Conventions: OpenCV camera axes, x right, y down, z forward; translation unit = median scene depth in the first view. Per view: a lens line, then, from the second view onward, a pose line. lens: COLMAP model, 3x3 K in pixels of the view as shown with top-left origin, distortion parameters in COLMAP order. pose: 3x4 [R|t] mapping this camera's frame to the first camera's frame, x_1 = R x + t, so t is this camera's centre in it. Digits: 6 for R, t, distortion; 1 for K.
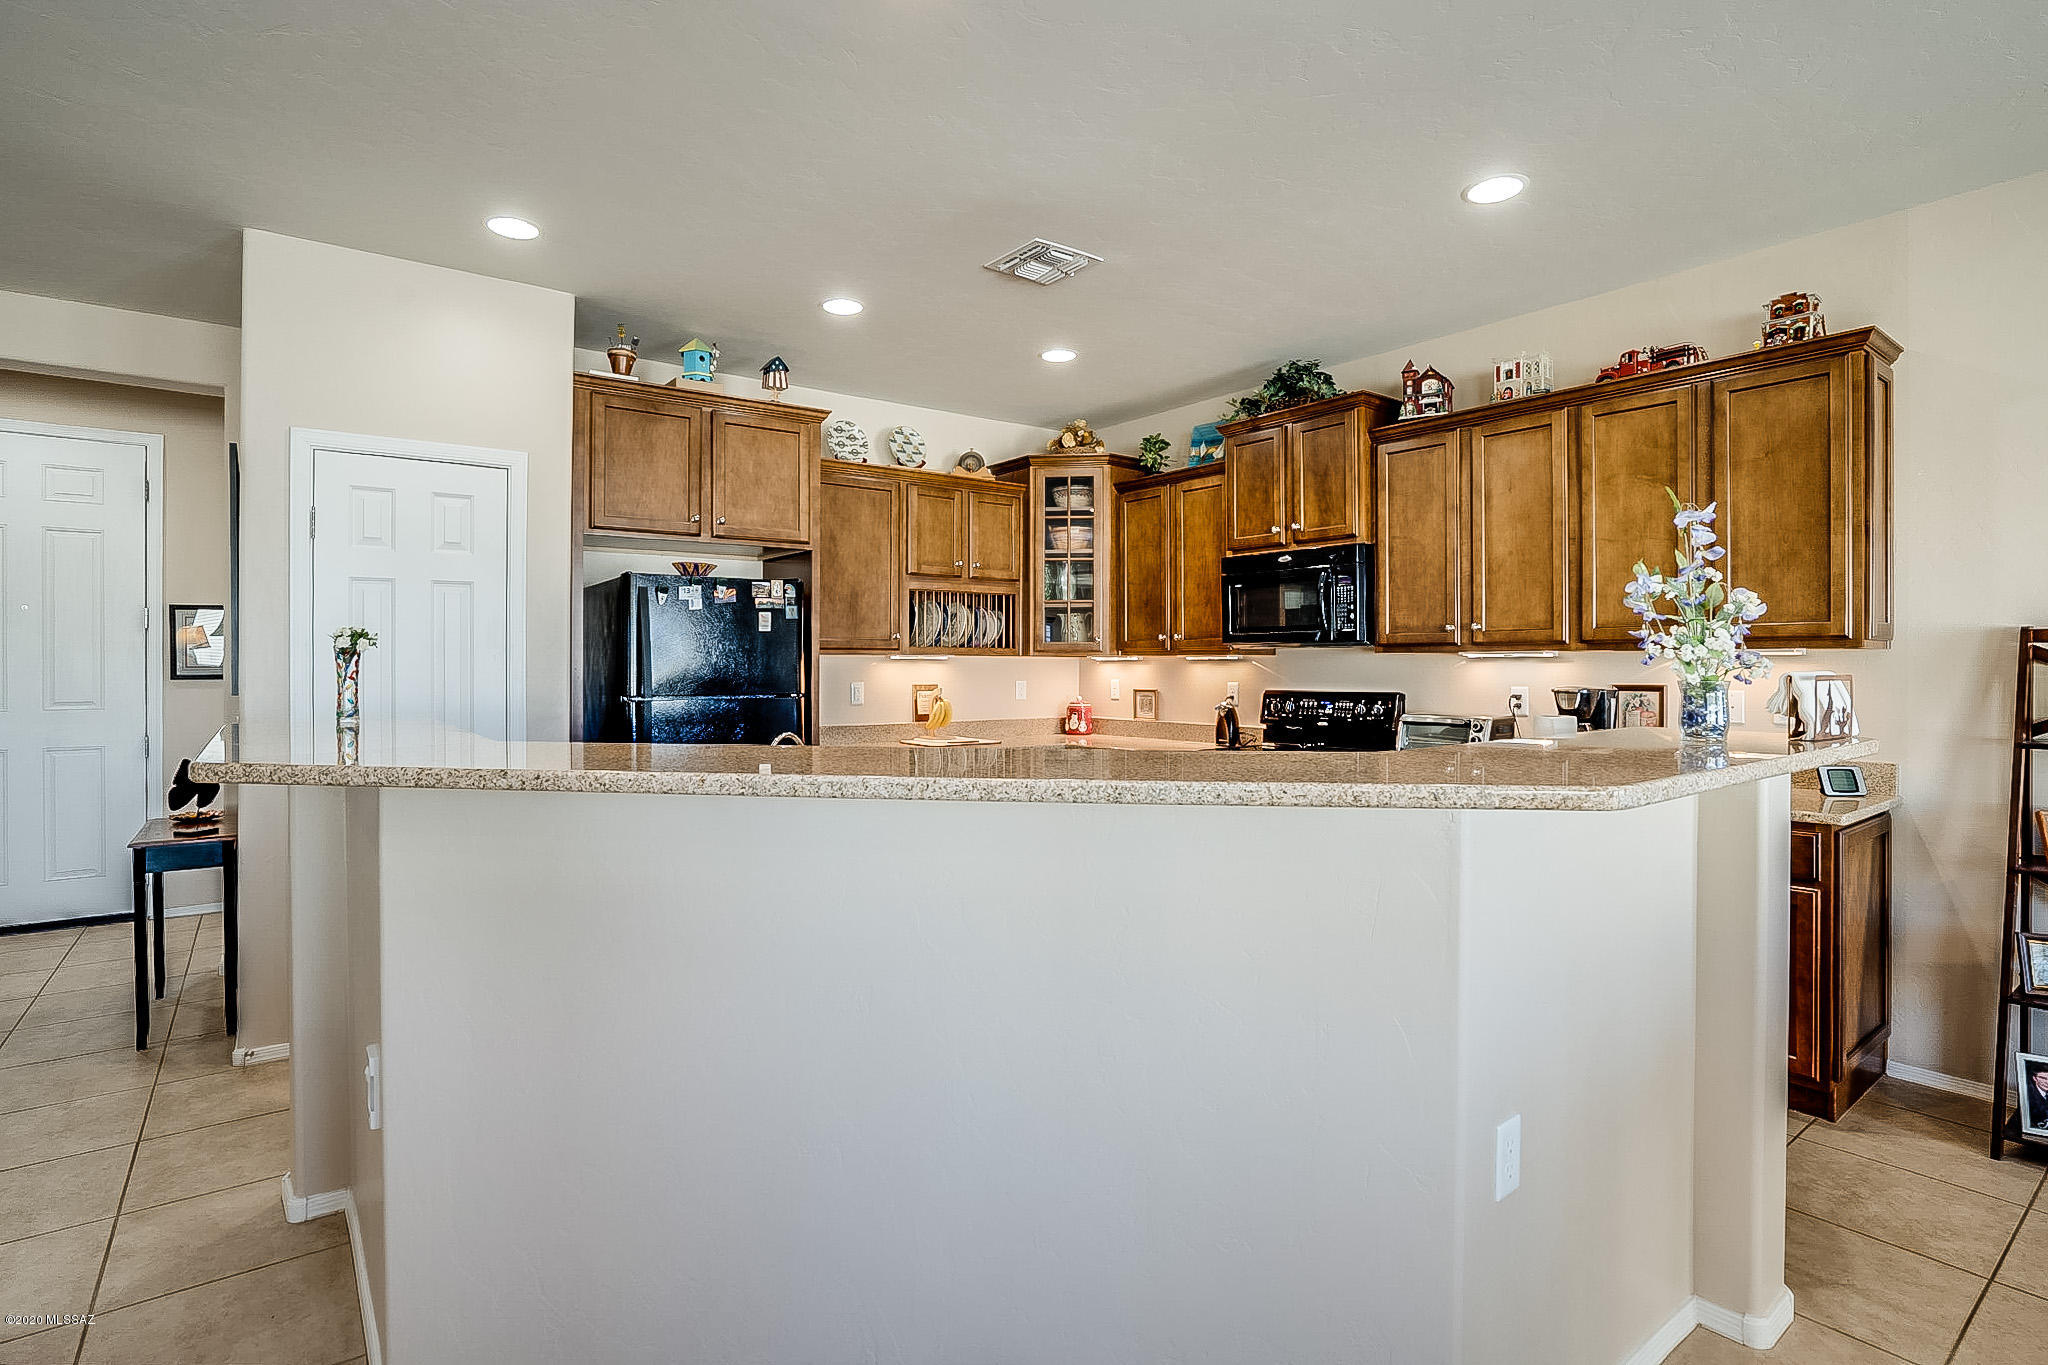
lens RADIAL K [[1039.7, 0, 994.5], [0, 1039.7, 634.5], [0, 0, 1]] dist [-0.022623, 0.000874]
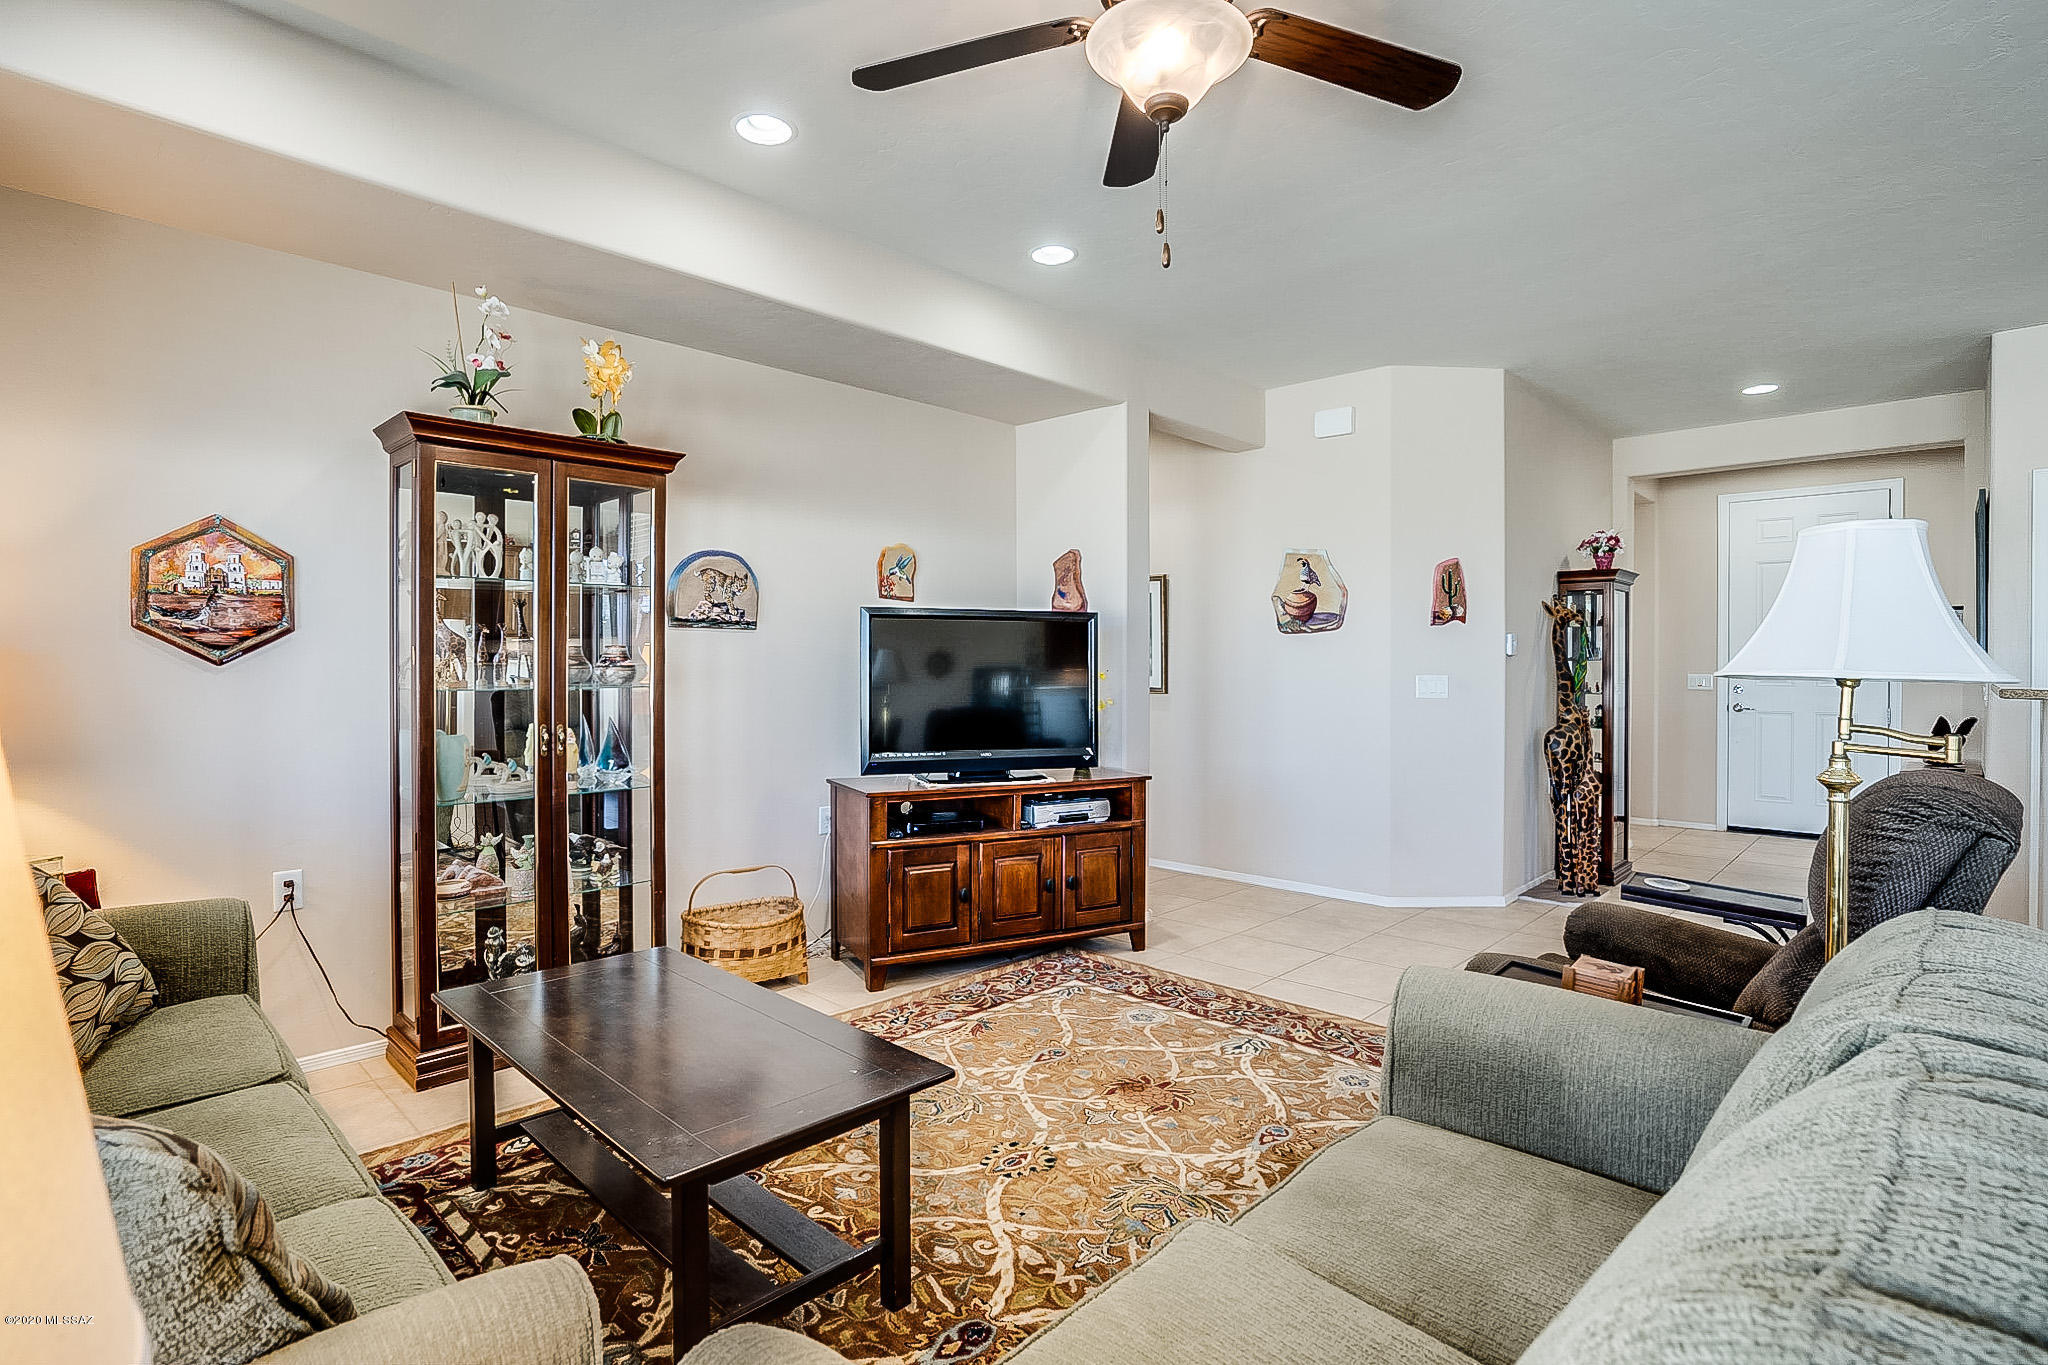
lens RADIAL K [[967.6, 0, 1026.4], [0, 967.6, 696.7], [0, 0, 1]] dist [-0.044812, 0.010299]
pose [[0.162365, 0.031122, -0.986240, 0.236616], [0.023656, 0.999092, 0.035422, 0.014301], [0.986447, -0.029081, 0.161481, -0.386351]]
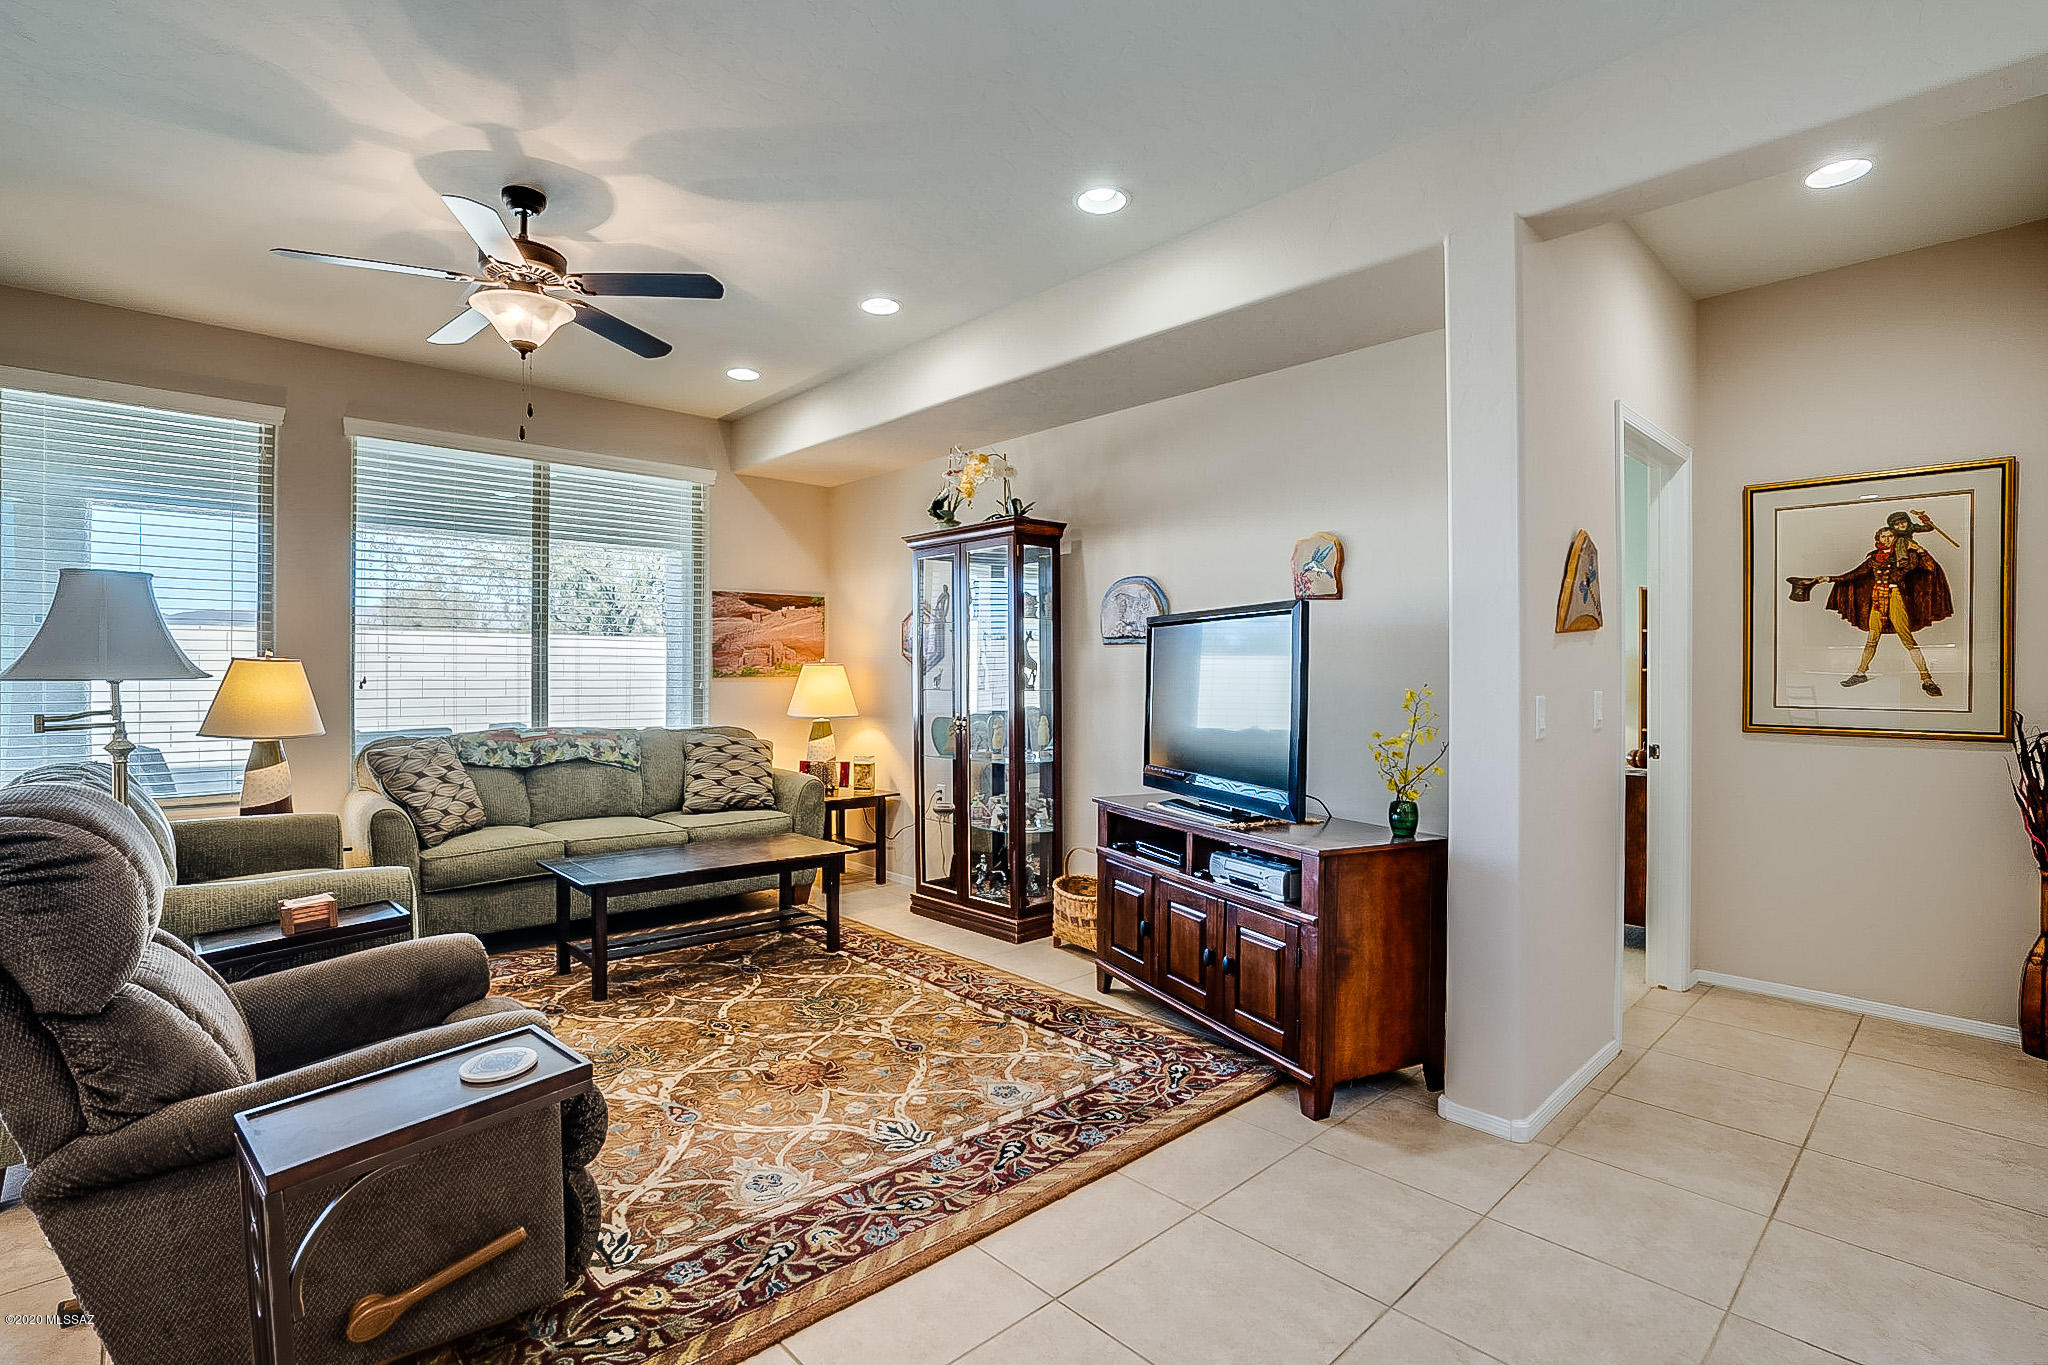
lens RADIAL K [[967.6, 0, 1016.4], [0, 967.6, 675.1], [0, 0, 1]] dist [-0.044812, 0.010299]
pose [[-0.993253, -0.002649, -0.115938, -0.419195], [0.000158, 0.999707, -0.024196, 0.034150], [0.115969, -0.024051, -0.992962, 0.458437]]
